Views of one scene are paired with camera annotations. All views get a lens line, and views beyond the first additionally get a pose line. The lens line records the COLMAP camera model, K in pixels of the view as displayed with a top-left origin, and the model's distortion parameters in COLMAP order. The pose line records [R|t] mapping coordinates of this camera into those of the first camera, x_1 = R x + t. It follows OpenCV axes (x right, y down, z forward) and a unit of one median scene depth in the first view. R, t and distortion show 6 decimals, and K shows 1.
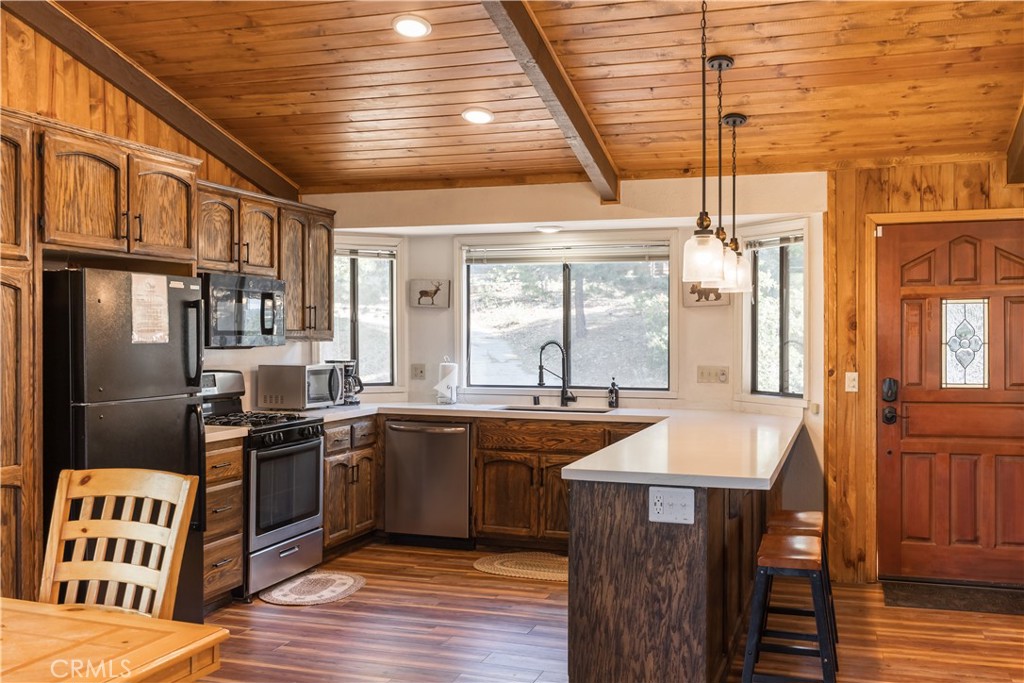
lens RADIAL K [[1009.0, 0, 508.9], [0, 1009.0, 328.0], [0, 0, 1]] dist [0.011523, 0.000000]
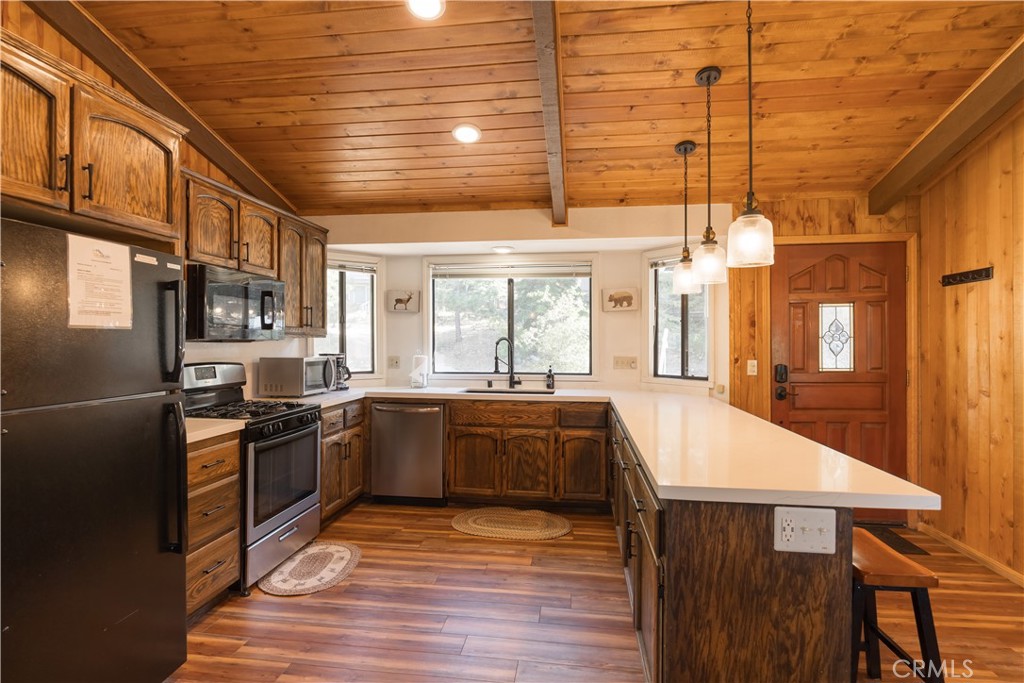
lens RADIAL K [[513.3, 0, 506.0], [0, 513.3, 338.4], [0, 0, 1]] dist [-0.017709, 0.004274]
pose [[0.981896, 0.001716, 0.189412, -0.093116], [-0.001661, 0.999999, -0.000449, 0.016902], [-0.189412, 0.000126, 0.981898, 0.422350]]
